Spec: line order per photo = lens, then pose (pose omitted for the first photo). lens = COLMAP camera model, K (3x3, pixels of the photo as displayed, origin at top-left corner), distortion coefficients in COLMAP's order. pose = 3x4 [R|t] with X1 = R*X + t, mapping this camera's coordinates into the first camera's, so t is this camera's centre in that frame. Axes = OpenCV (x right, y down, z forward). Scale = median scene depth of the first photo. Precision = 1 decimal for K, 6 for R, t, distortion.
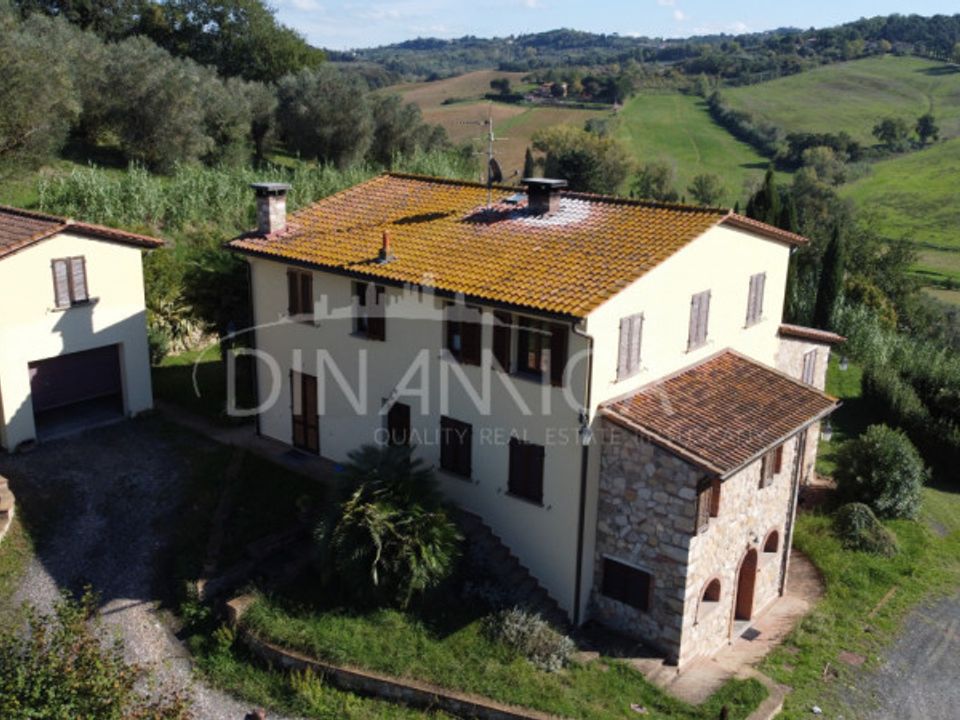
lens RADIAL K [[981.9, 0, 480.0], [0, 981.9, 360.0], [0, 0, 1]] dist [-0.007747, 0.007101]
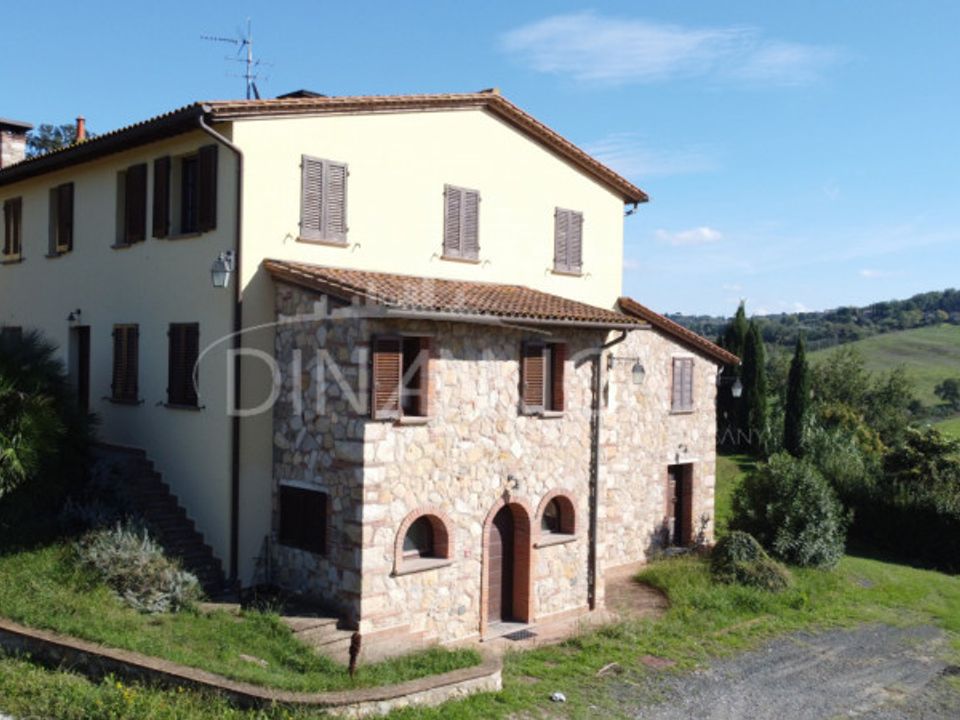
lens RADIAL K [[977.8, 0, 480.0], [0, 977.8, 360.0], [0, 0, 1]] dist [-0.013041, -0.007044]
pose [[0.997078, -0.001595, -0.076371, 0.251378], [-0.019770, 0.960331, -0.278162, 0.238383], [0.073785, 0.278859, 0.957493, 0.237453]]
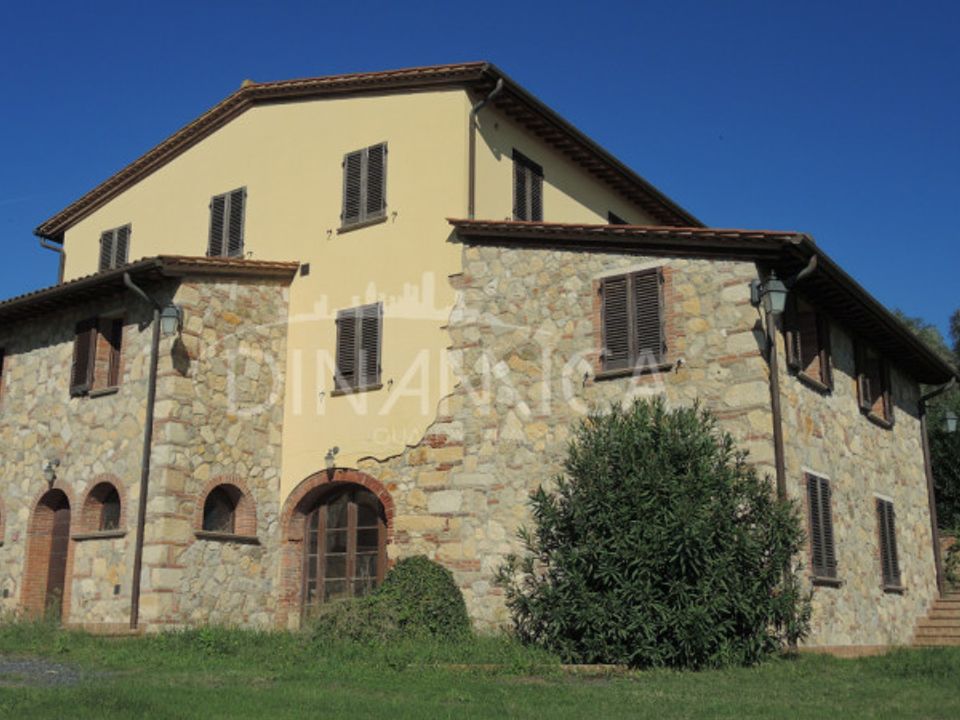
lens RADIAL K [[1058.5, 0, 480.0], [0, 1058.5, 360.0], [0, 0, 1]] dist [-0.008663, -0.026178]
pose [[0.076054, -0.271653, -0.959386, 0.834010], [-0.281975, 0.917037, -0.282015, 0.191832], [0.956403, 0.291971, -0.006855, 1.030023]]
